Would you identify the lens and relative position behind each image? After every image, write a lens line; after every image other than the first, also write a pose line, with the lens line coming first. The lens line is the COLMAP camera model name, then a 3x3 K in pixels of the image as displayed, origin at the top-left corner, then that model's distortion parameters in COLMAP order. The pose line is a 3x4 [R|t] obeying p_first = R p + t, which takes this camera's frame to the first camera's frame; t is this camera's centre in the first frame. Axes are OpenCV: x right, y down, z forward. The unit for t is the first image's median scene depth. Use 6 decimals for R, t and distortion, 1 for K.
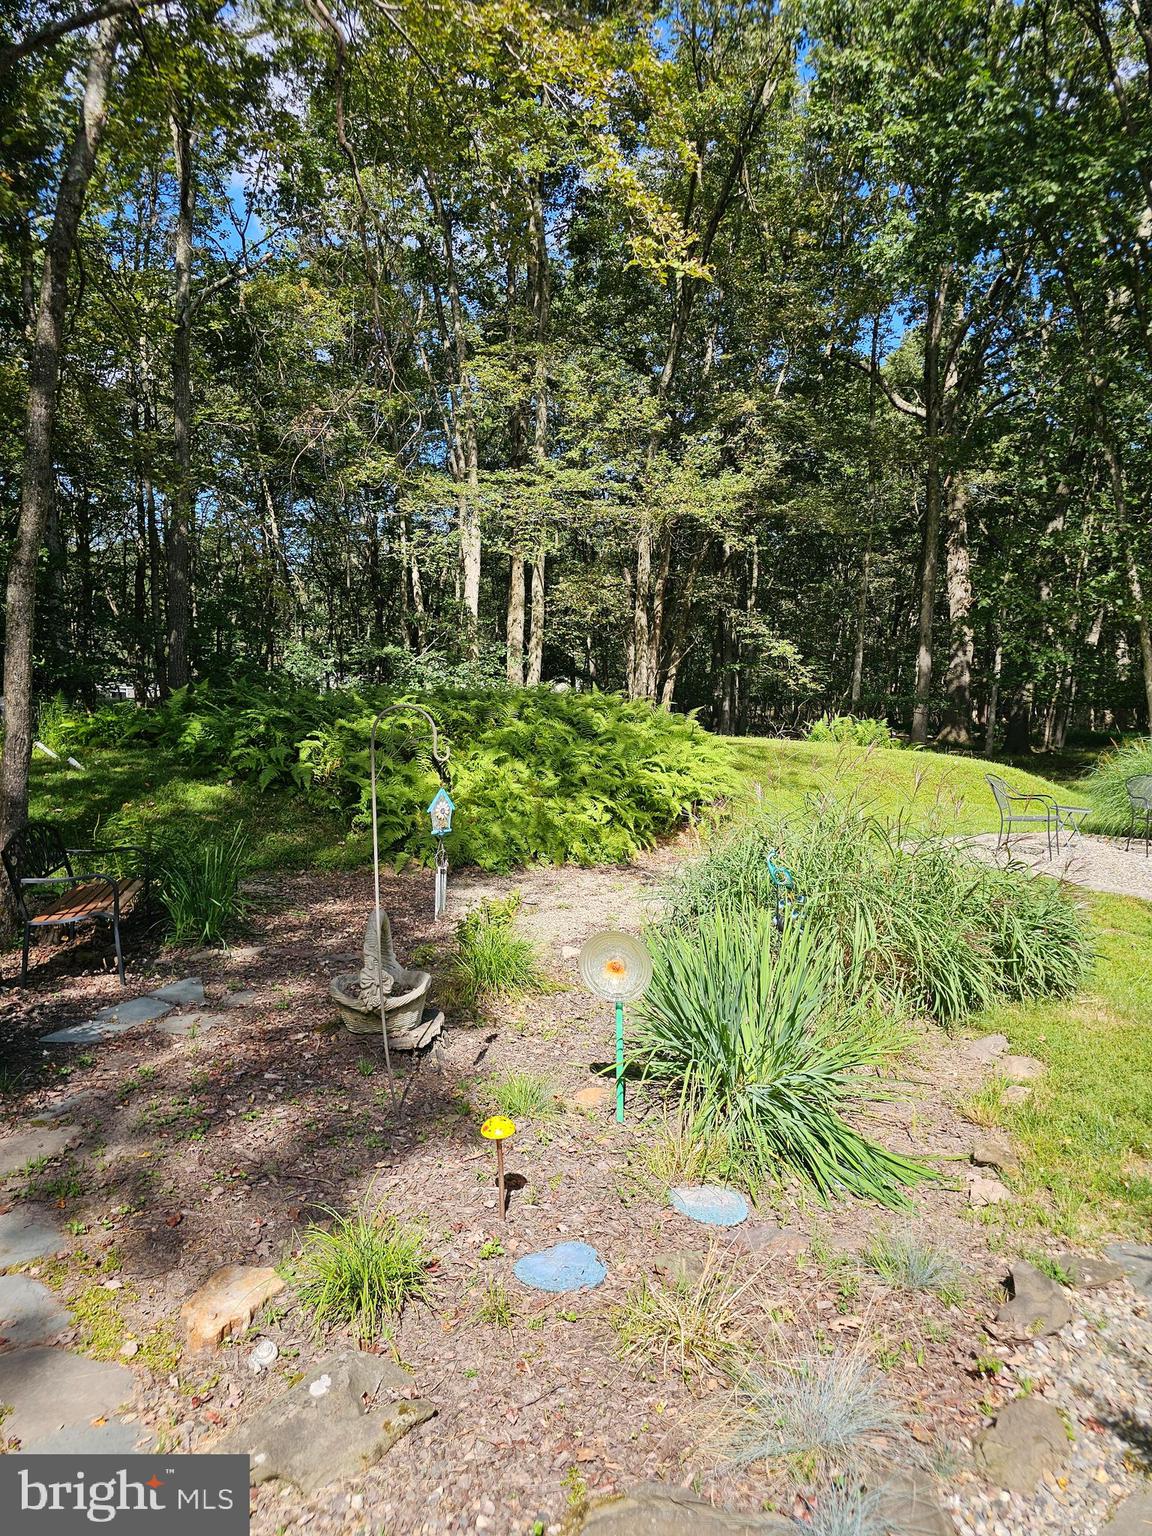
lens RADIAL K [[1018.6, 0, 570.0], [0, 1018.6, 777.0], [0, 0, 1]] dist [0.045493, -0.040380]
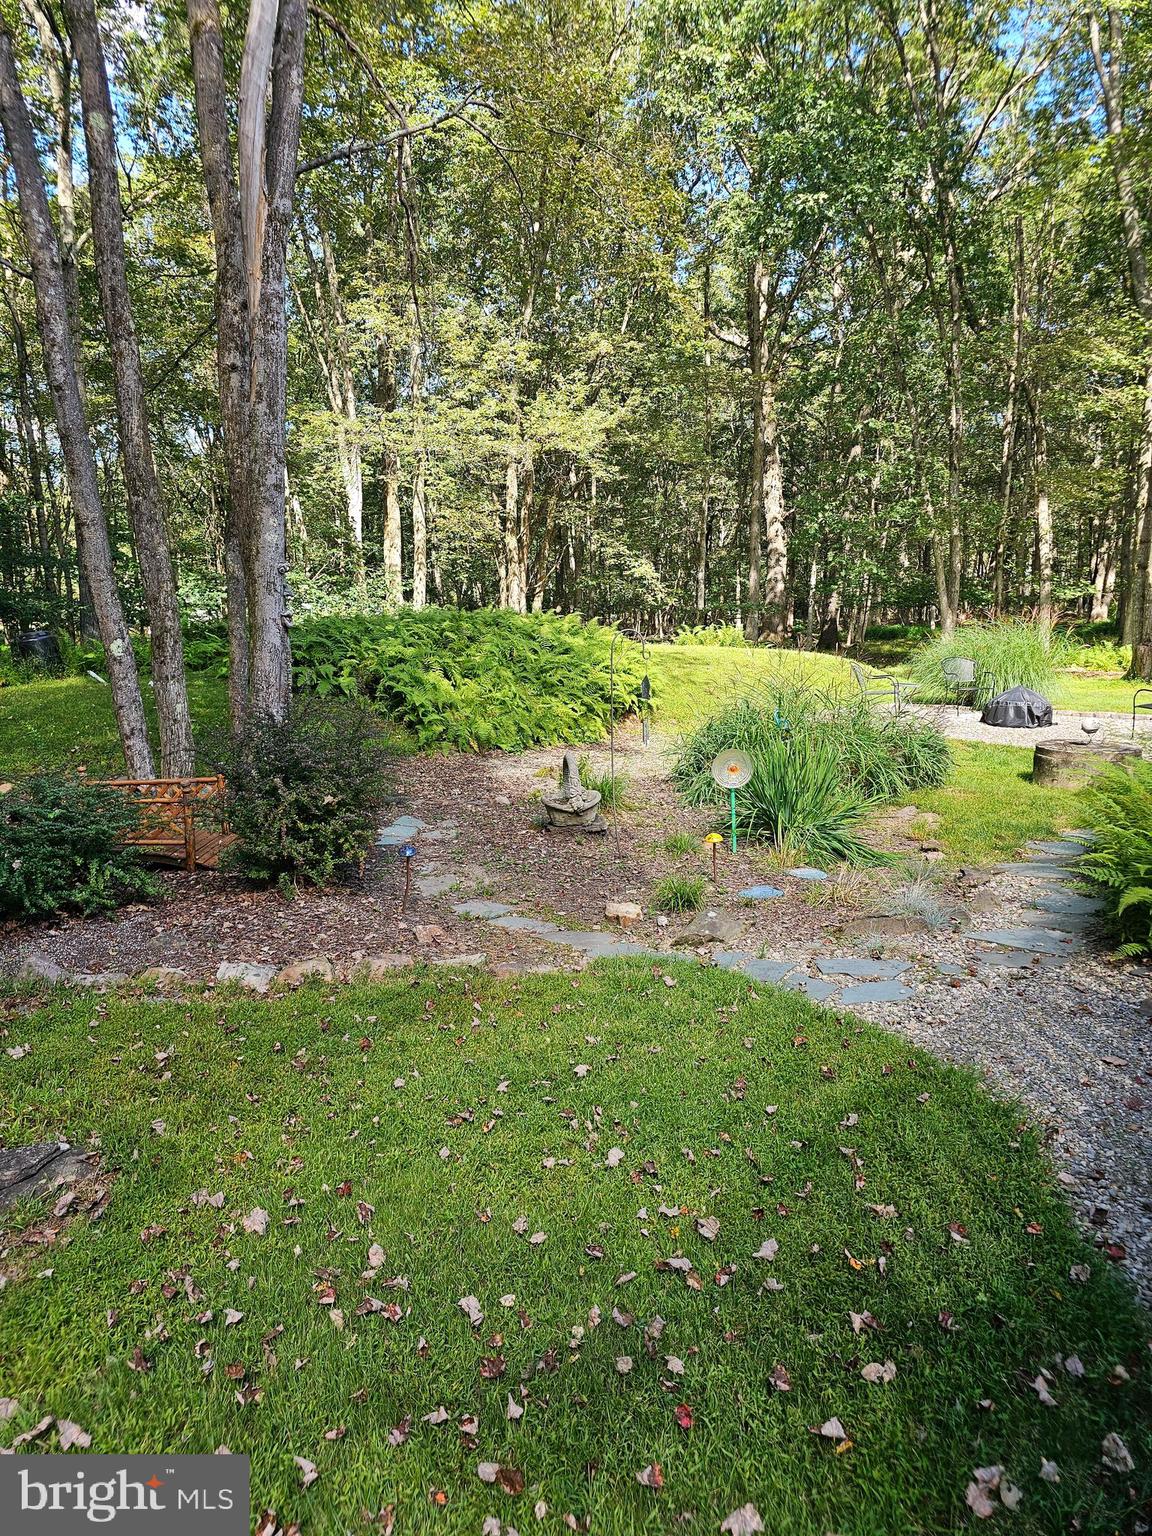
lens RADIAL K [[1018.6, 0, 571.2], [0, 1018.6, 760.5], [0, 0, 1]] dist [0.045493, -0.040380]
pose [[0.981857, -0.064921, 0.178161, -0.096689], [0.052903, 0.996044, 0.071402, 0.005060], [-0.182092, -0.060681, 0.981407, -0.125555]]
